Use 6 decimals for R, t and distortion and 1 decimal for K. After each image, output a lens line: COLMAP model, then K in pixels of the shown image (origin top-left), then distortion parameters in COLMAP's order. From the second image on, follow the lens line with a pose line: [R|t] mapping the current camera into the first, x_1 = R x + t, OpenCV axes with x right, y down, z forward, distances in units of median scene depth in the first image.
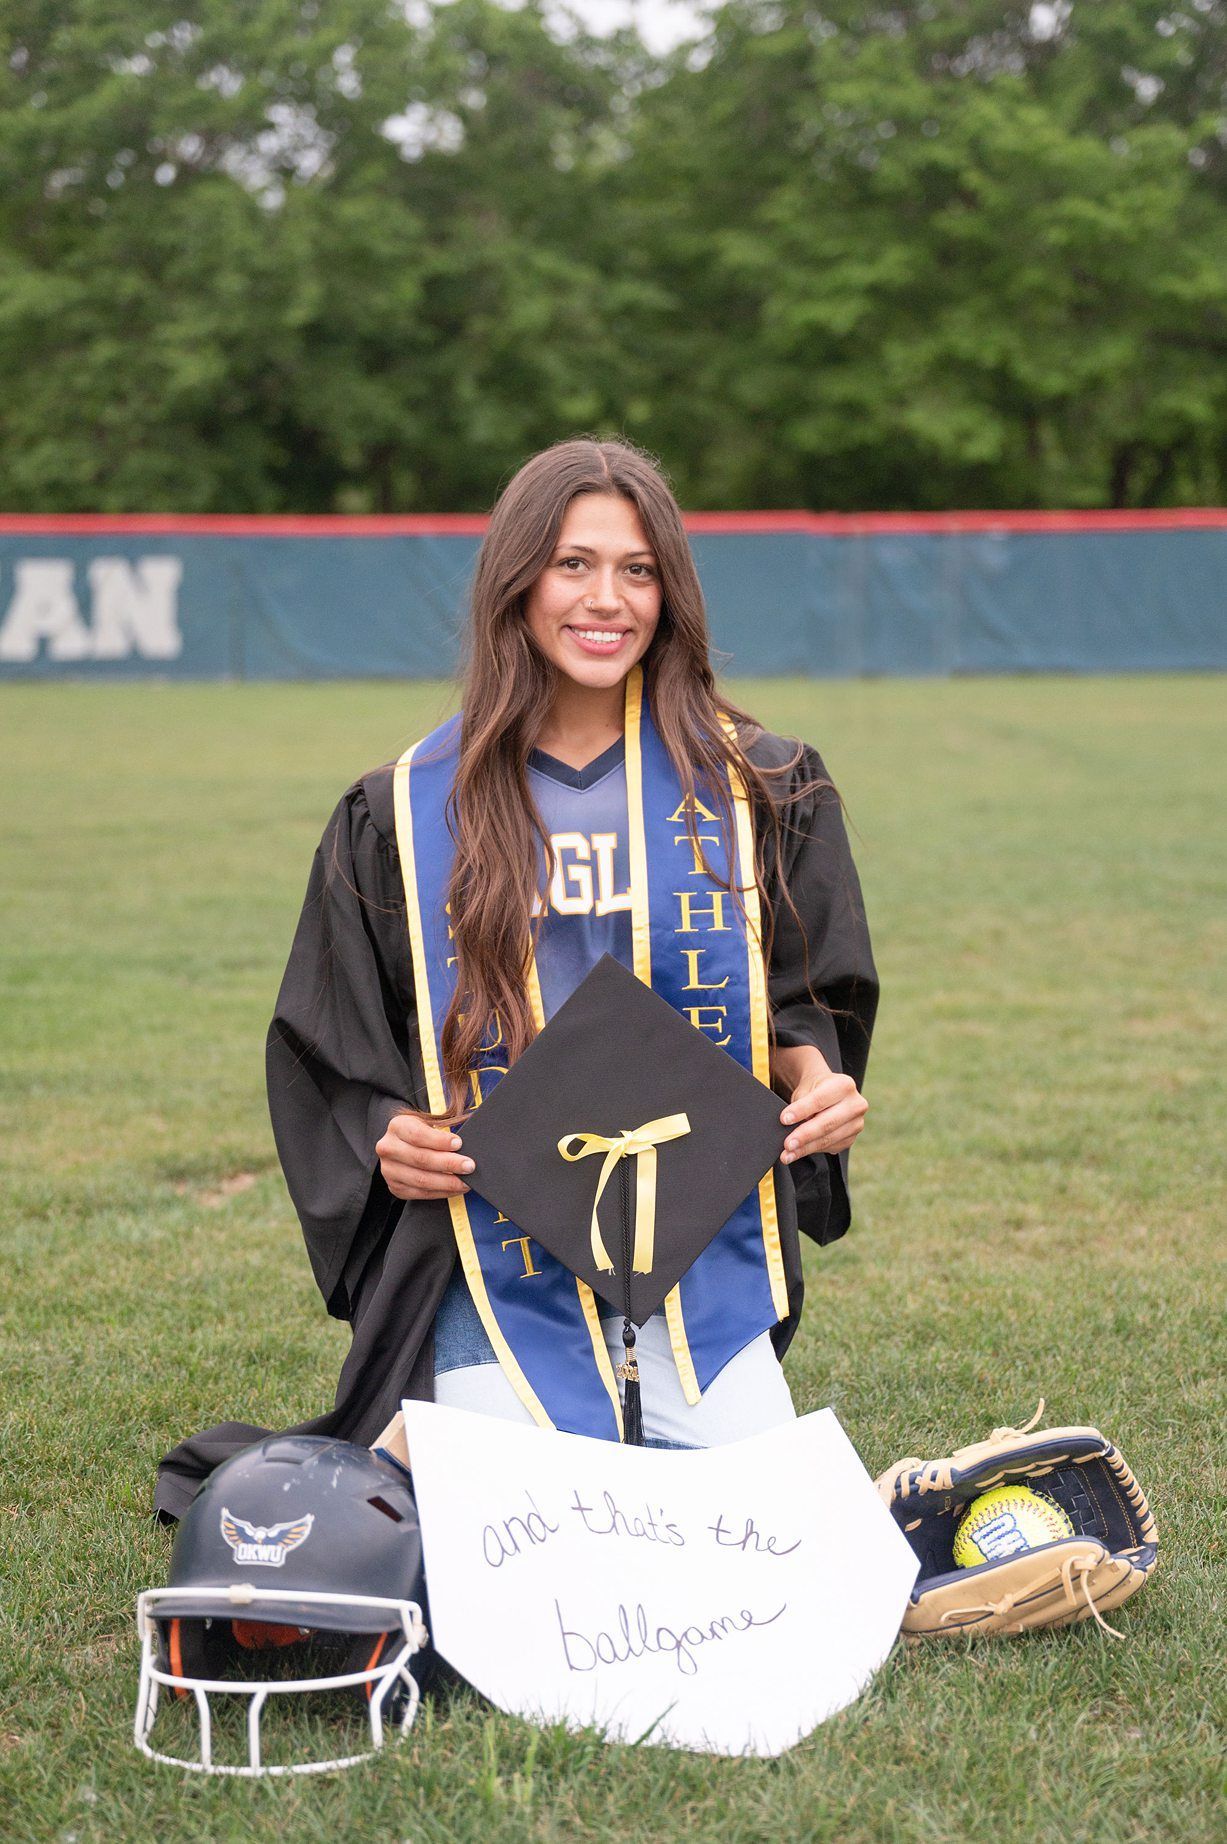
lens RADIAL K [[2997.2, 0, 612.5], [0, 2997.2, 816.8], [0, 0, 1]] dist [0.036333, -0.187942]
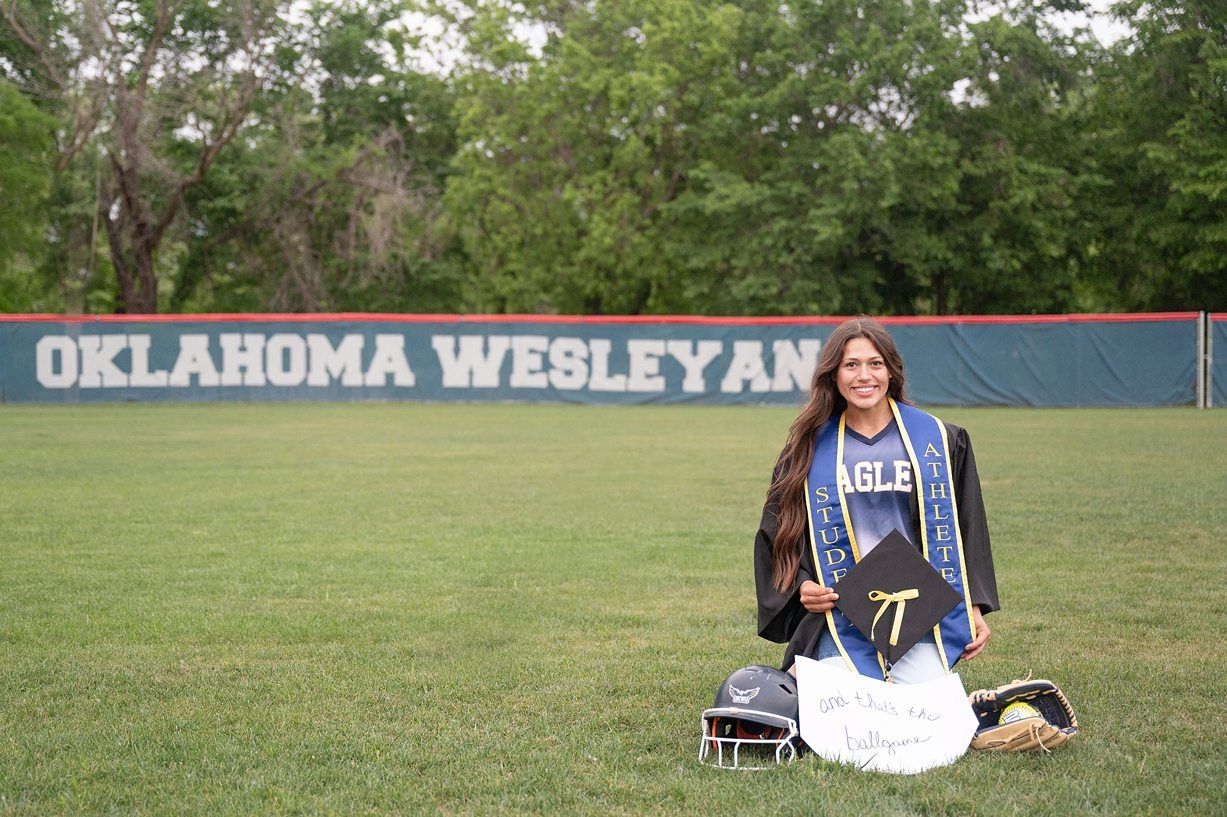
lens RADIAL K [[1686.7, 0, 613.5], [0, 1686.7, 408.5], [0, 0, 1]] dist [-0.010448, -0.031353]
pose [[0.964361, 0.006008, -0.264524, 0.177449], [-0.017523, 0.998998, -0.041192, 0.025303], [0.264011, 0.044359, 0.963499, -0.580246]]
